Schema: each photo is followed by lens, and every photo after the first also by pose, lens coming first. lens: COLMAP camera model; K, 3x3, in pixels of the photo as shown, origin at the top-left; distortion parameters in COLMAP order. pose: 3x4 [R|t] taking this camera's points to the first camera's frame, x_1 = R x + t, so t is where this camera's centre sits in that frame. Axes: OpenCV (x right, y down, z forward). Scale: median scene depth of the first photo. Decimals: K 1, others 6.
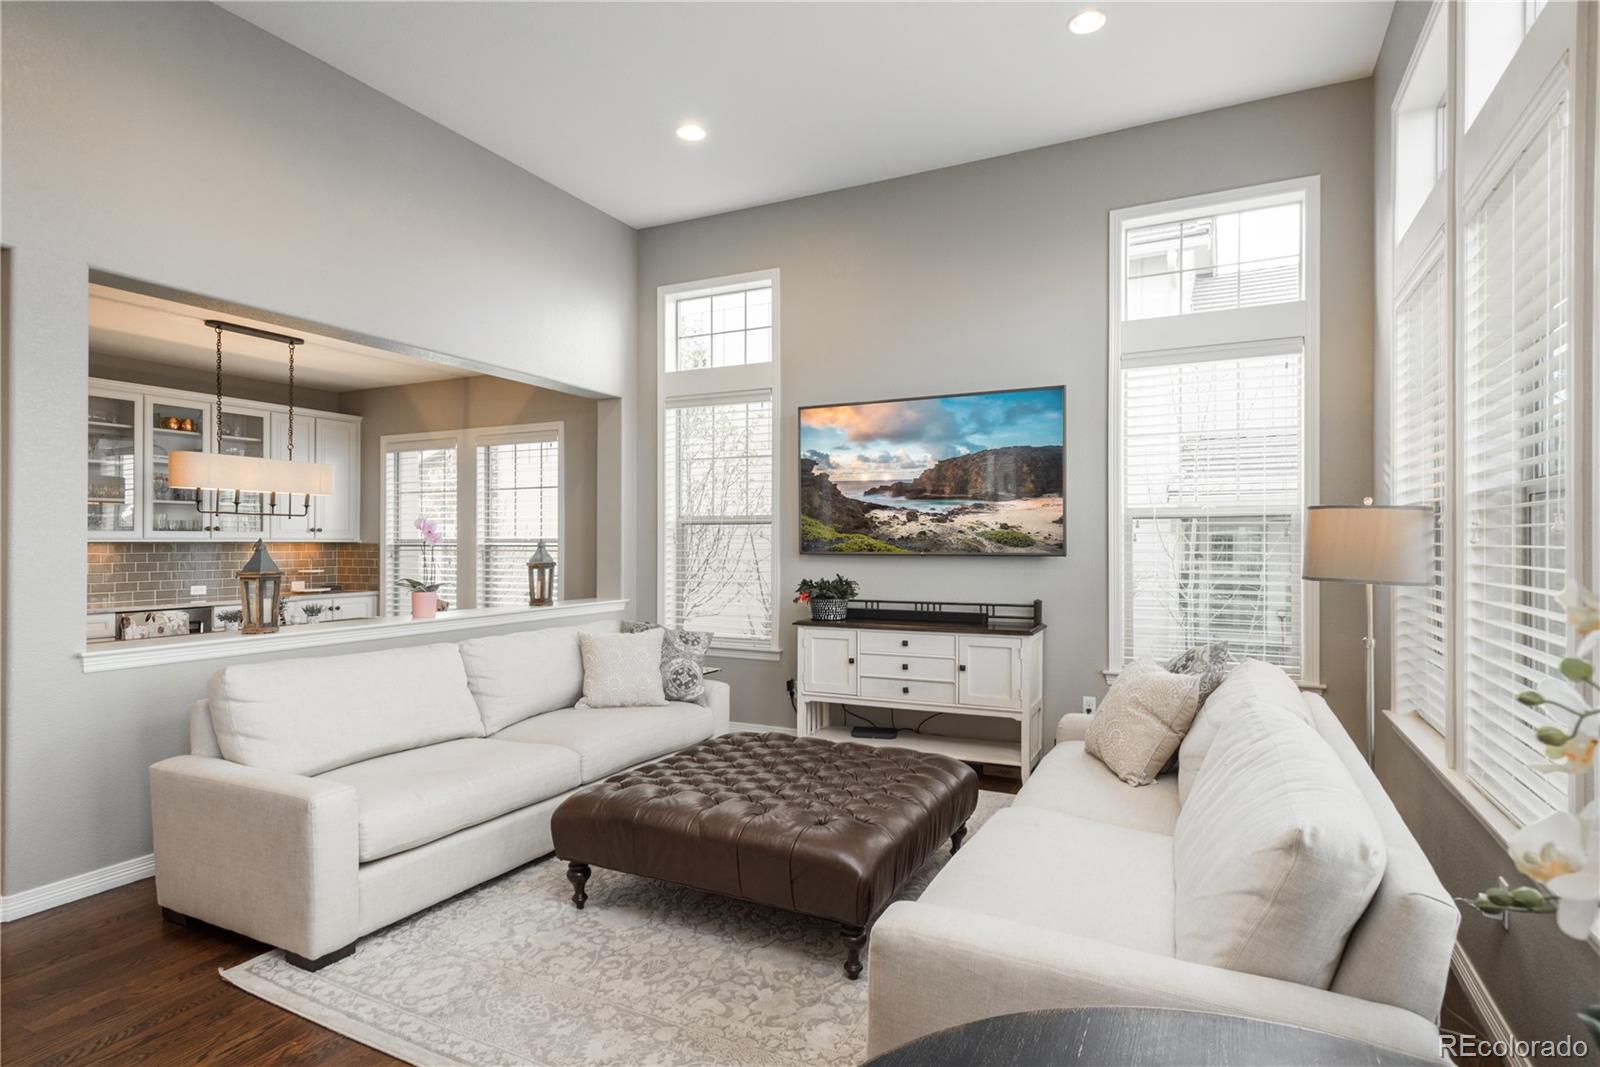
lens RADIAL K [[828.0, 0, 800.0], [0, 828.0, 533.5], [0, 0, 1]] dist [0.001655, 0.000597]
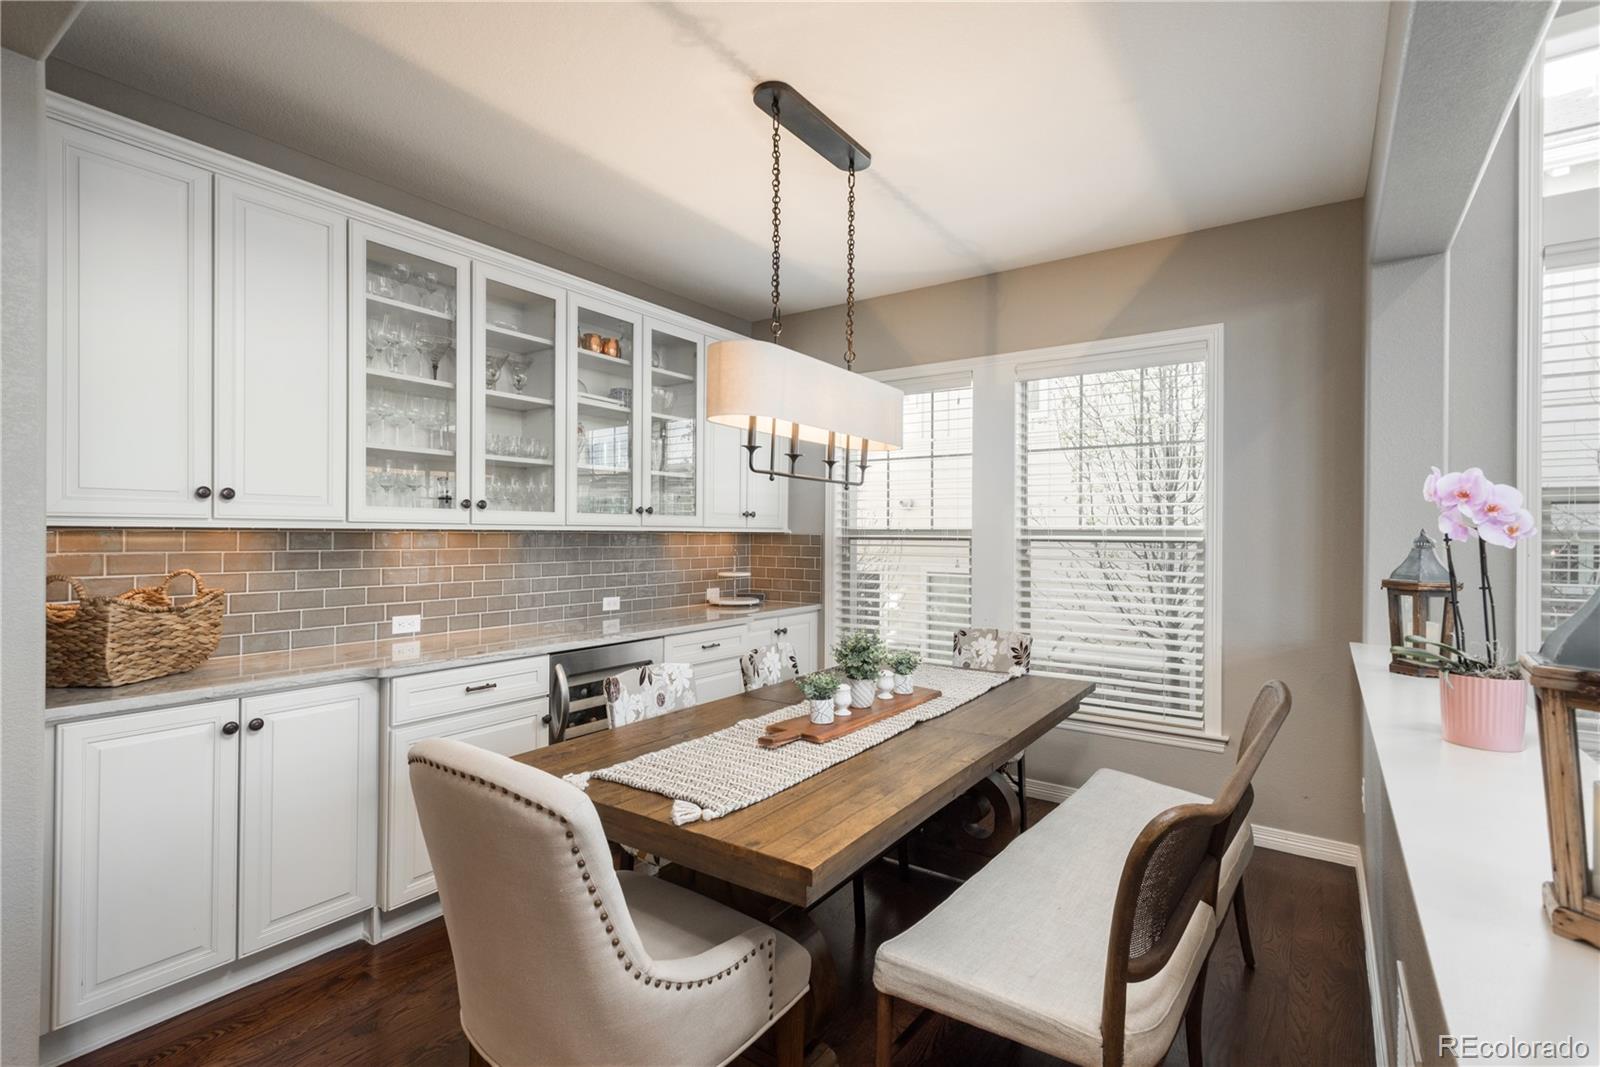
lens RADIAL K [[761.9, 0, 800.0], [0, 761.9, 533.5], [0, 0, 1]] dist [0.000793, 0.000302]
pose [[0.983807, 0.009347, -0.178990, -0.462806], [-0.007606, 0.999917, 0.010409, 0.004926], [0.179072, -0.008879, 0.983796, 0.421366]]
